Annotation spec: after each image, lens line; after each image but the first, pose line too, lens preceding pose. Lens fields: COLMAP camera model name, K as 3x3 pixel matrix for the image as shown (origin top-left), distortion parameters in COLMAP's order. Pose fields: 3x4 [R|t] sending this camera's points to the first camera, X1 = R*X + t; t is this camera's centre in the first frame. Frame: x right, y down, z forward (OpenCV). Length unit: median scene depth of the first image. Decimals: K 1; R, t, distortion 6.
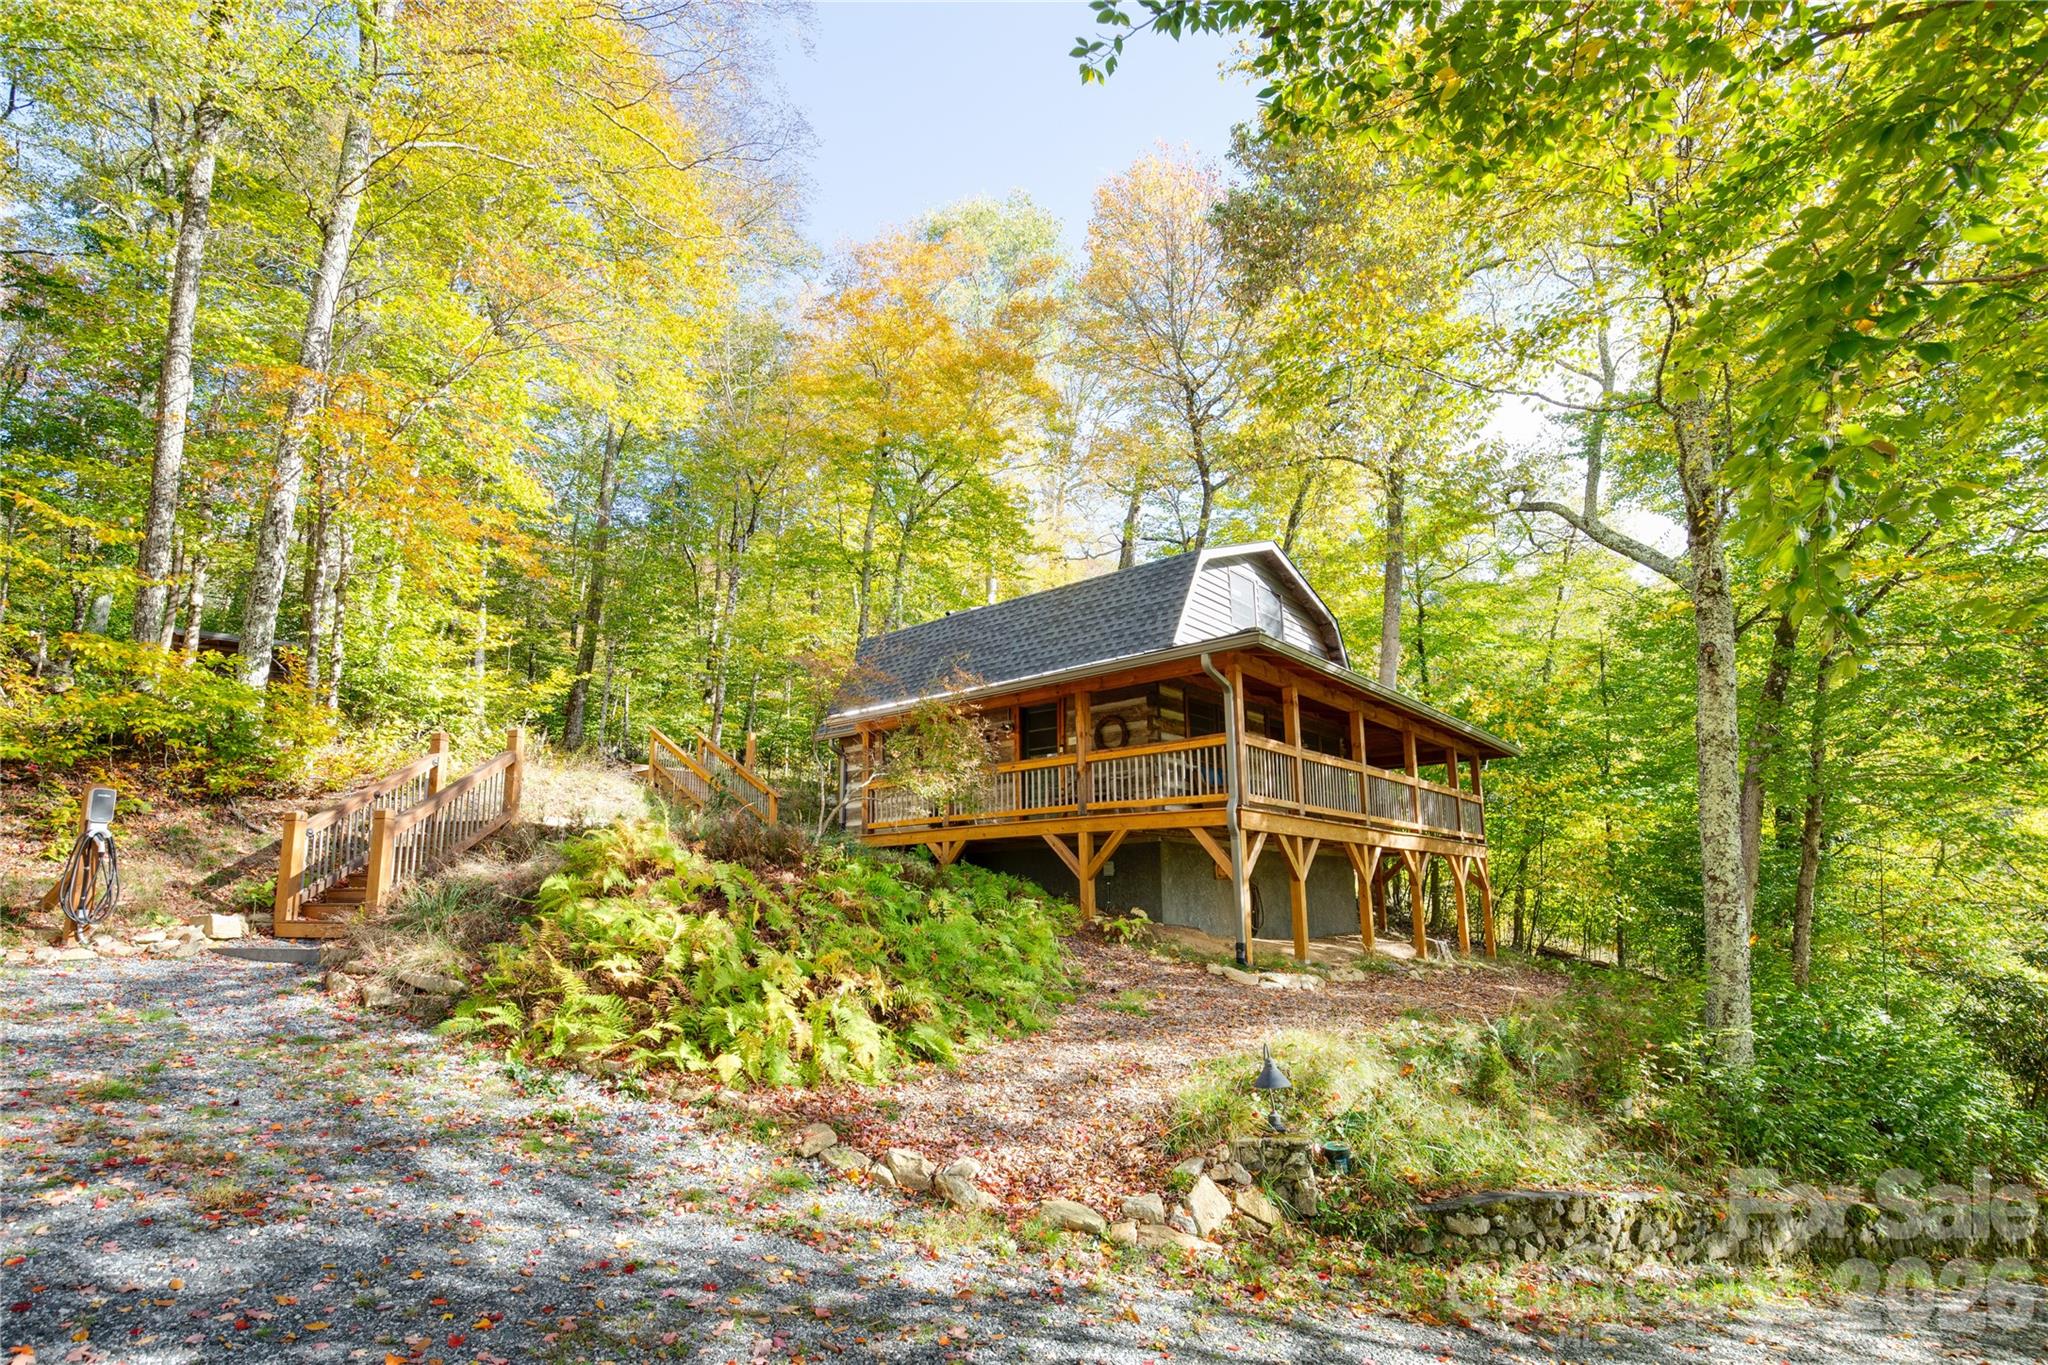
lens RADIAL K [[1033.8, 0, 1021.8], [0, 1033.8, 737.4], [0, 0, 1]] dist [-0.028283, -0.000629]
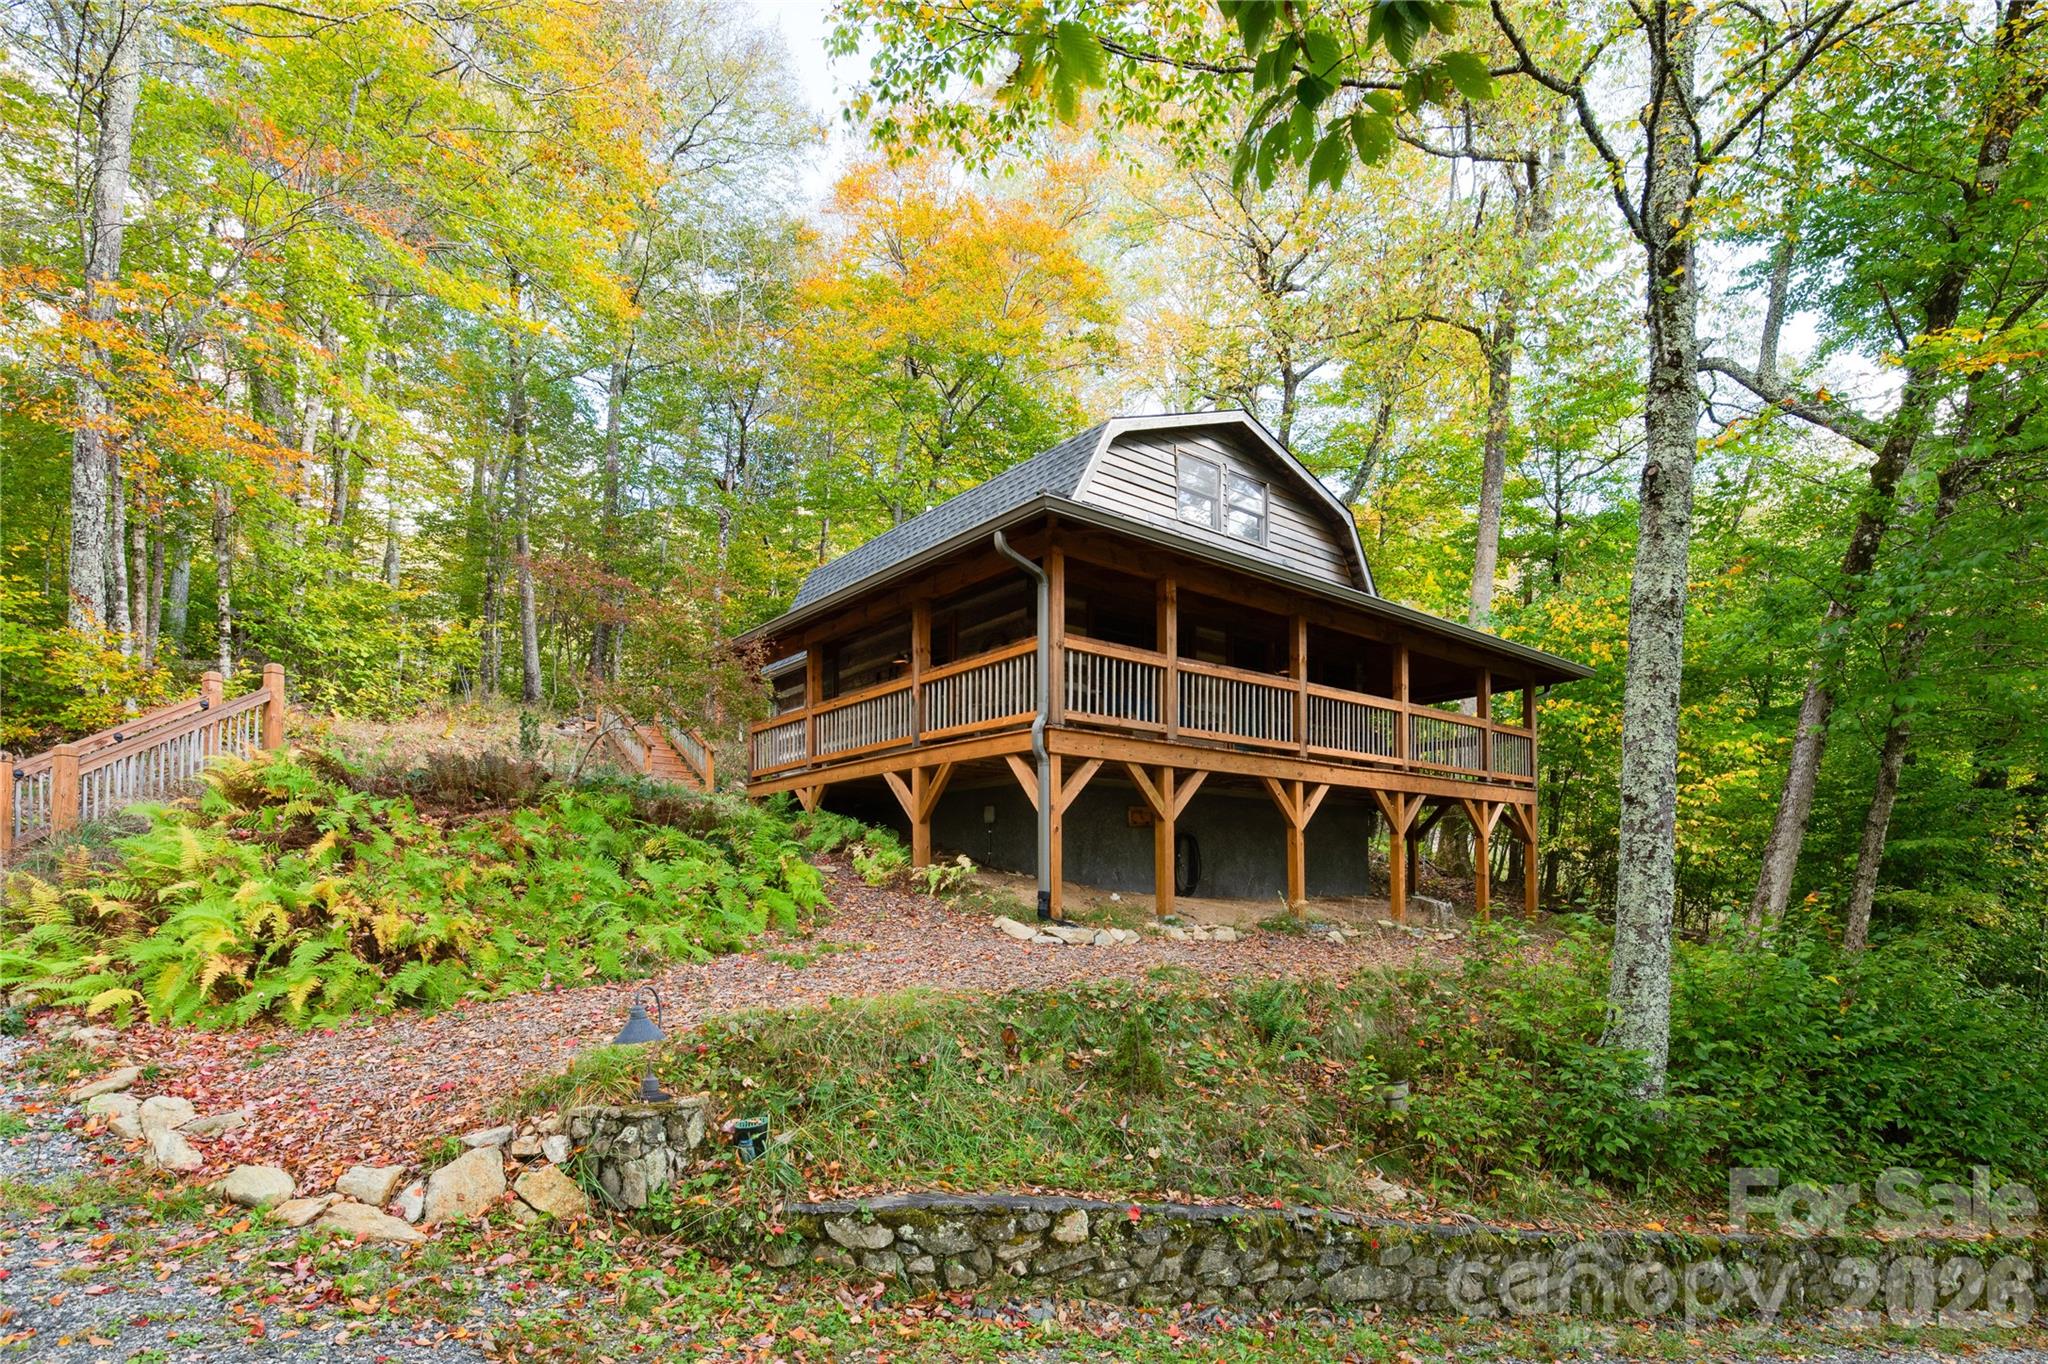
lens RADIAL K [[1074.5, 0, 1025.0], [0, 1074.5, 894.8], [0, 0, 1]] dist [-0.028259, -0.000377]
pose [[0.984599, -0.002491, -0.174812, 0.297845], [0.031945, 0.985629, 0.165878, 0.050619], [0.171887, -0.168907, 0.970528, 0.139645]]
